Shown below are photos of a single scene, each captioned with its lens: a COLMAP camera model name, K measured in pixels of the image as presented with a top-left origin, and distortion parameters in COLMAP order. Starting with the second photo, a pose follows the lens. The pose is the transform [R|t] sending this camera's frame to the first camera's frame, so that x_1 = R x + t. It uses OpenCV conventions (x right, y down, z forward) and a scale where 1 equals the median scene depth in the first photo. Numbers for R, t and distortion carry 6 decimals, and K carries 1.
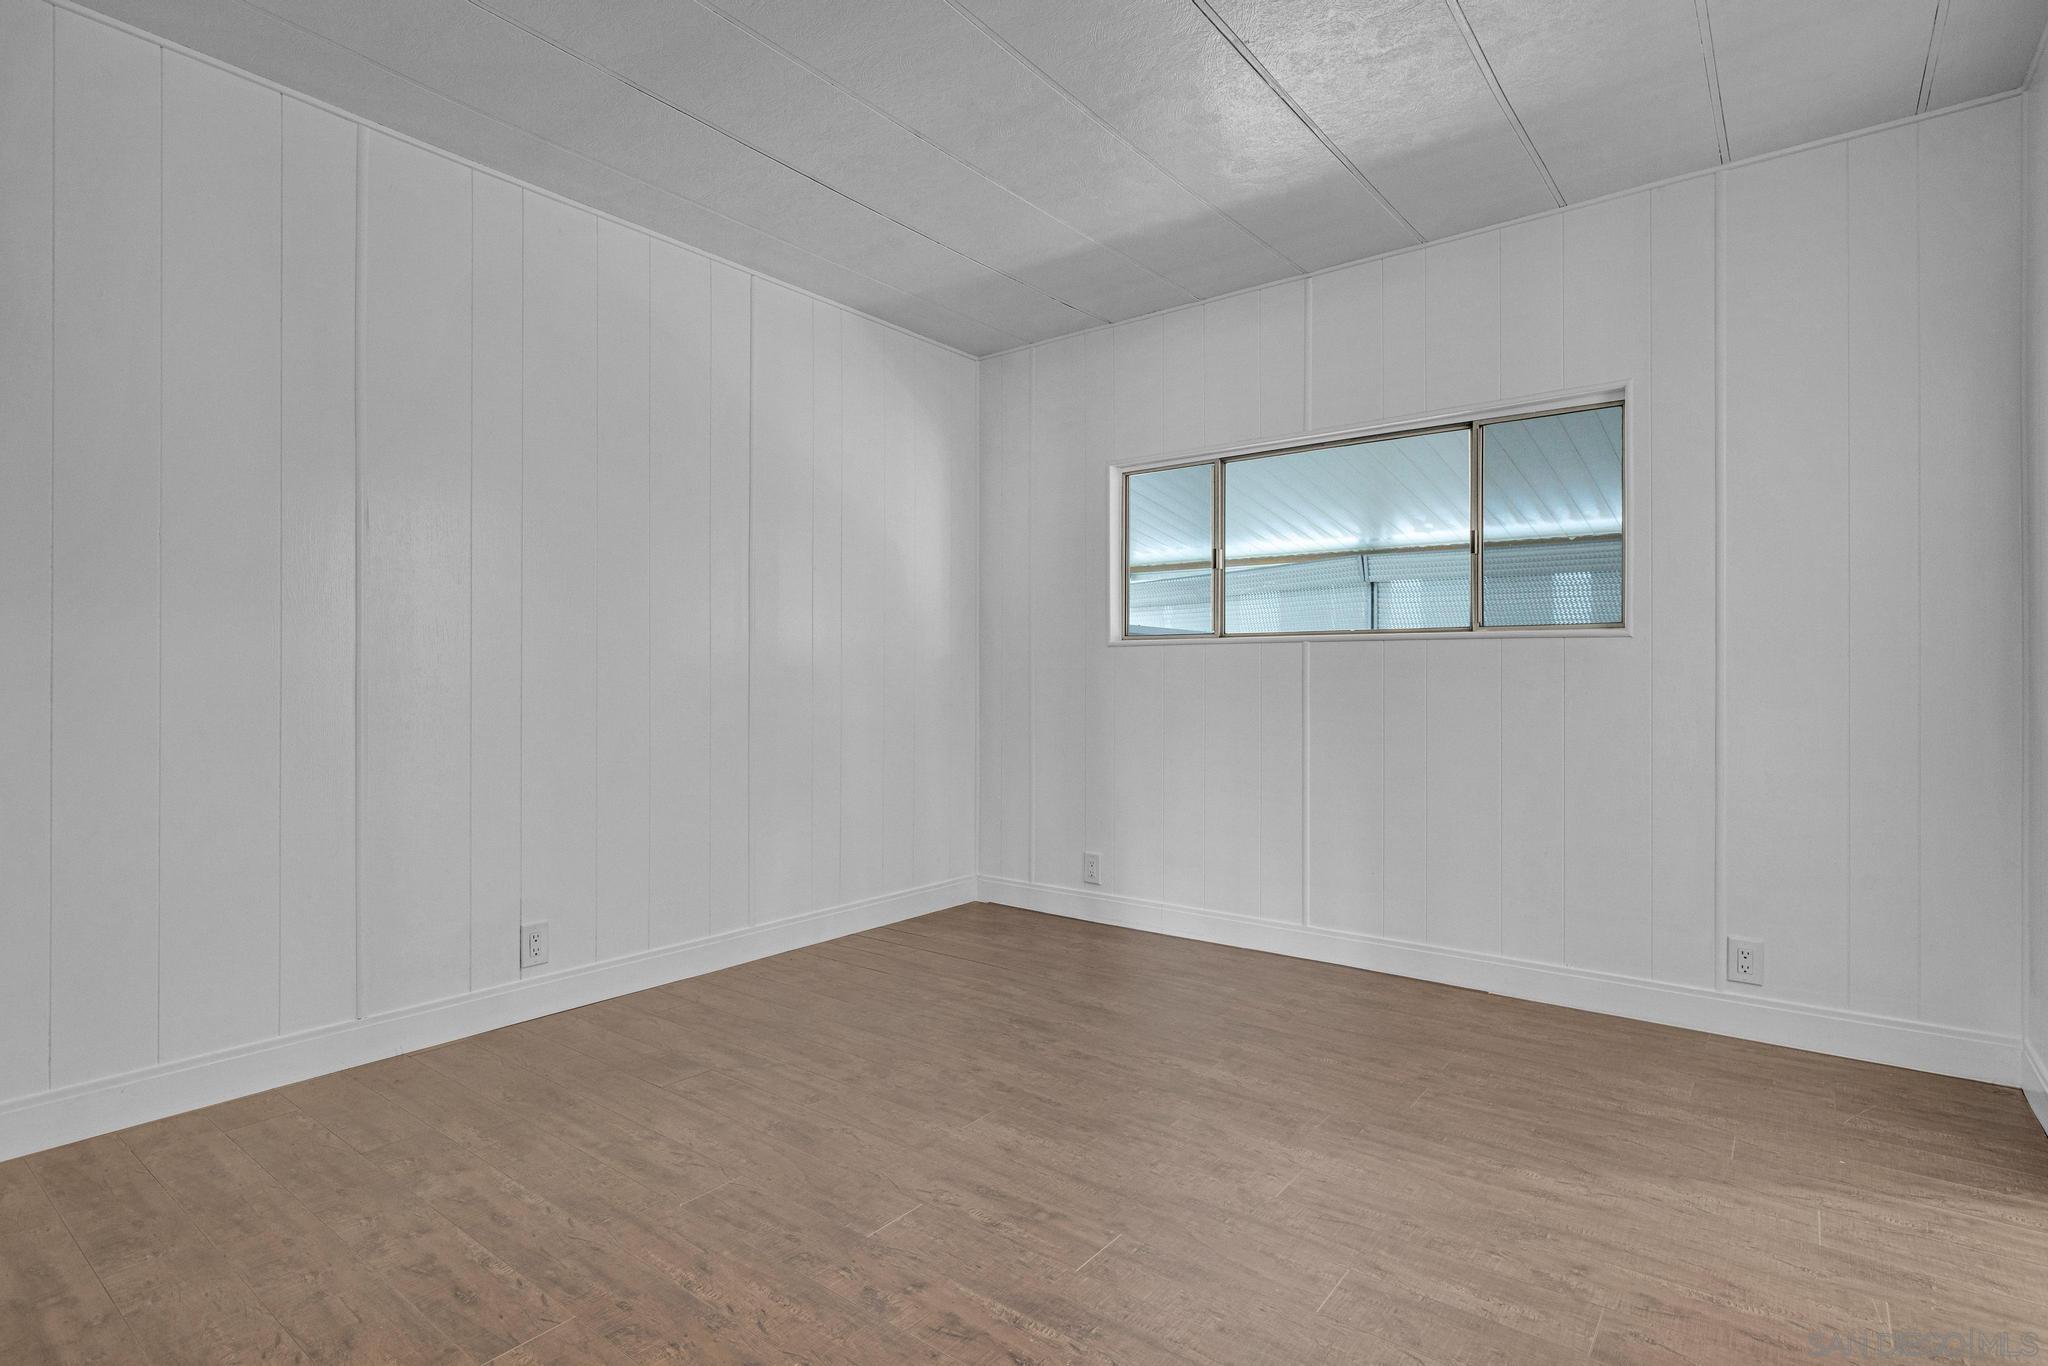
lens RADIAL K [[1001.7, 0, 1008.1], [0, 1001.7, 692.2], [0, 0, 1]] dist [0.005431, 0.001011]
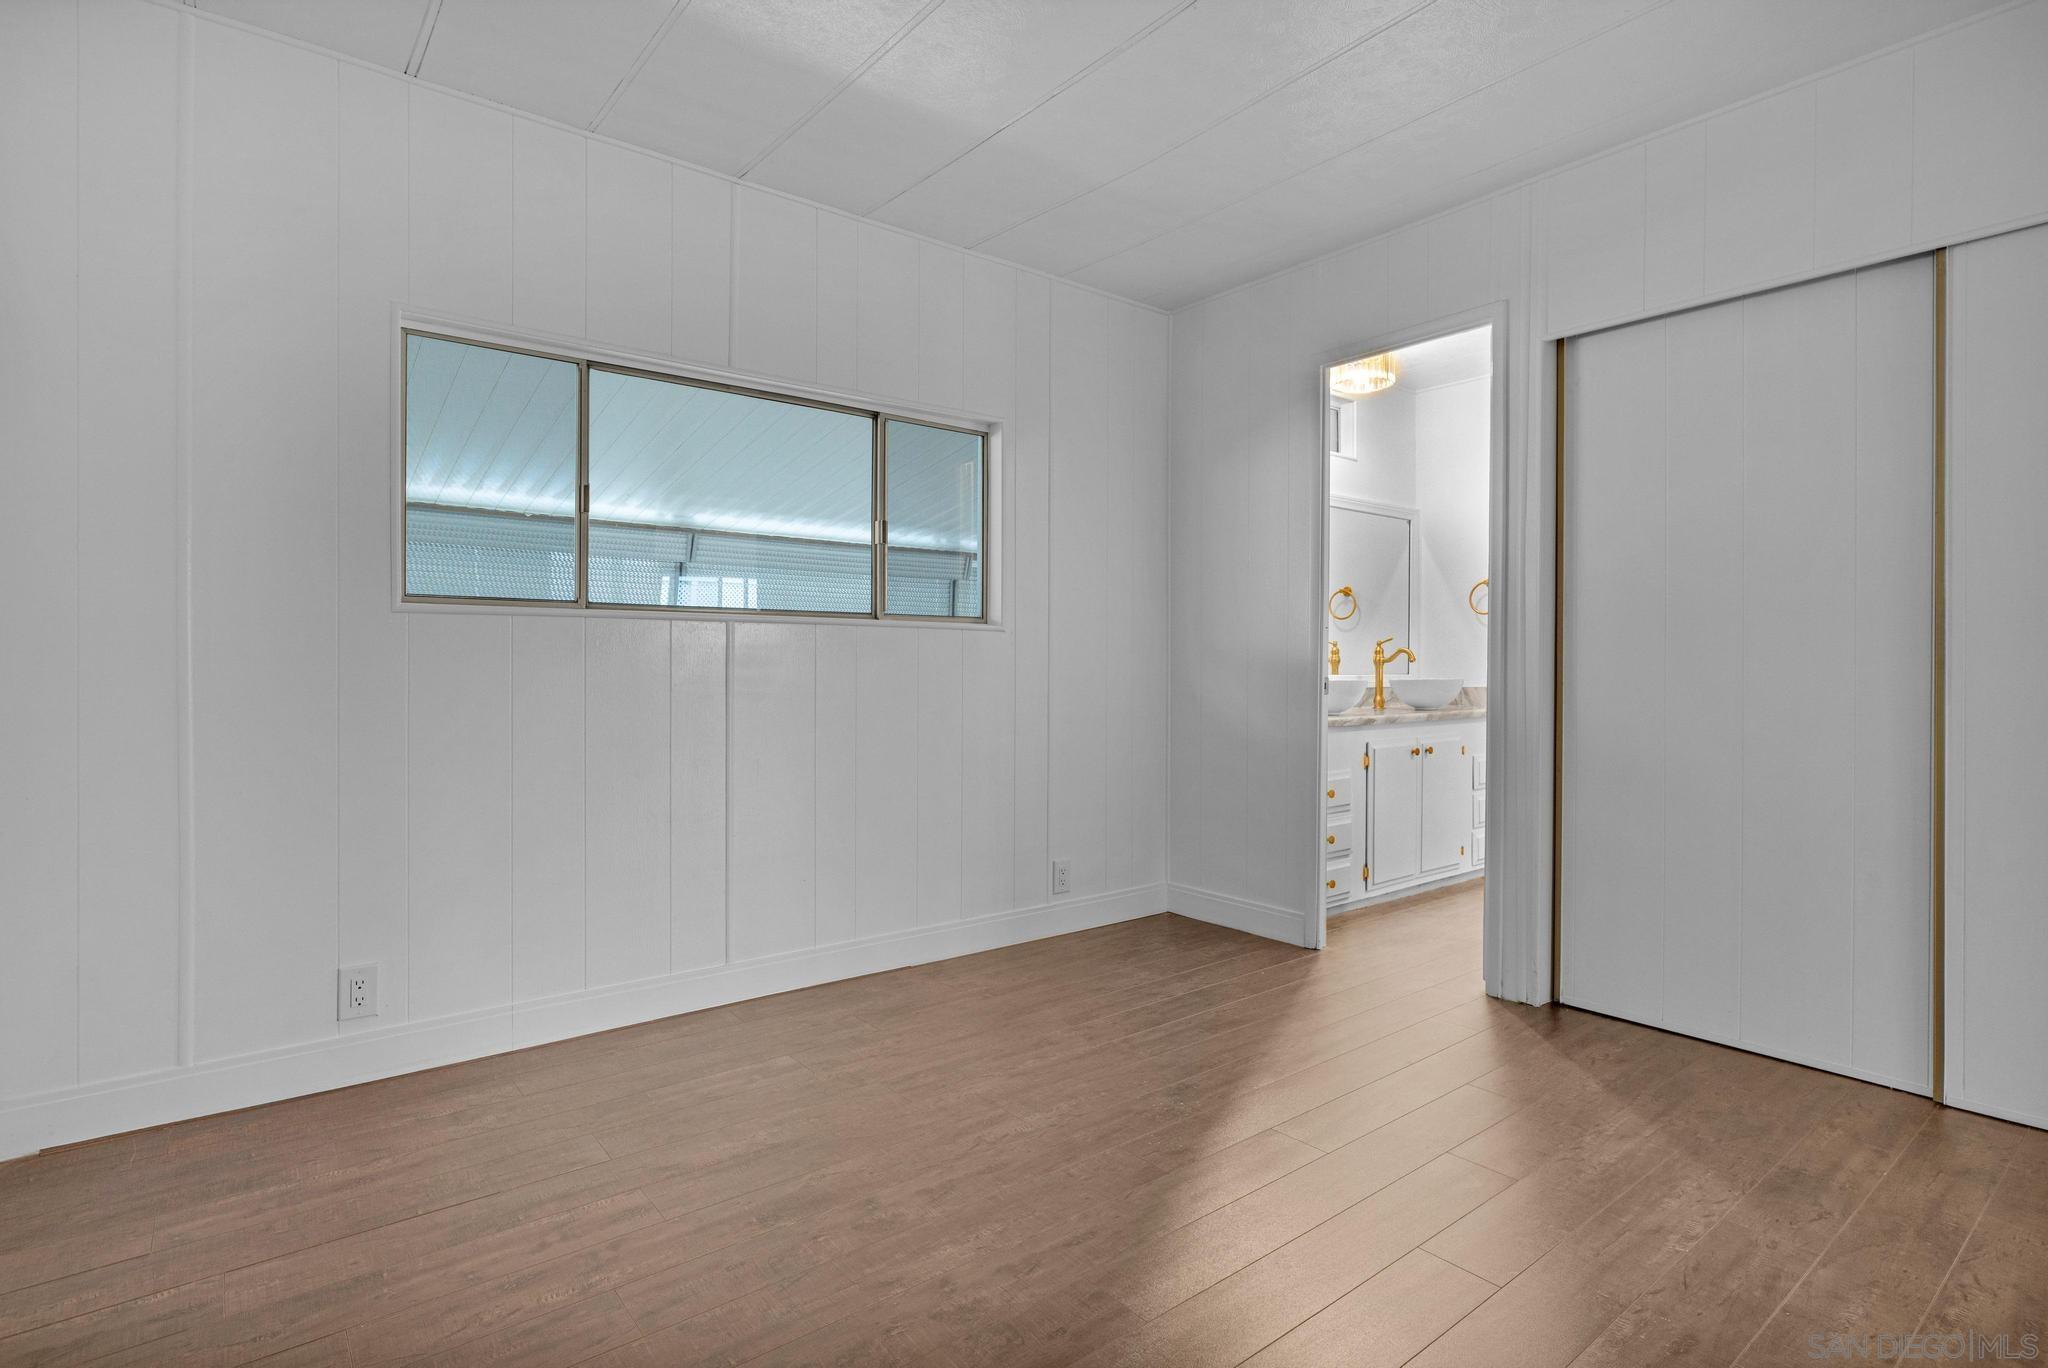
lens RADIAL K [[1001.7, 0, 1031.0], [0, 1001.7, 676.8], [0, 0, 1]] dist [0.005431, 0.001011]
pose [[0.235121, -0.012826, 0.971882, -0.521110], [0.008683, 0.999901, 0.011095, -0.013379], [-0.971927, 0.005830, 0.235209, 0.651176]]
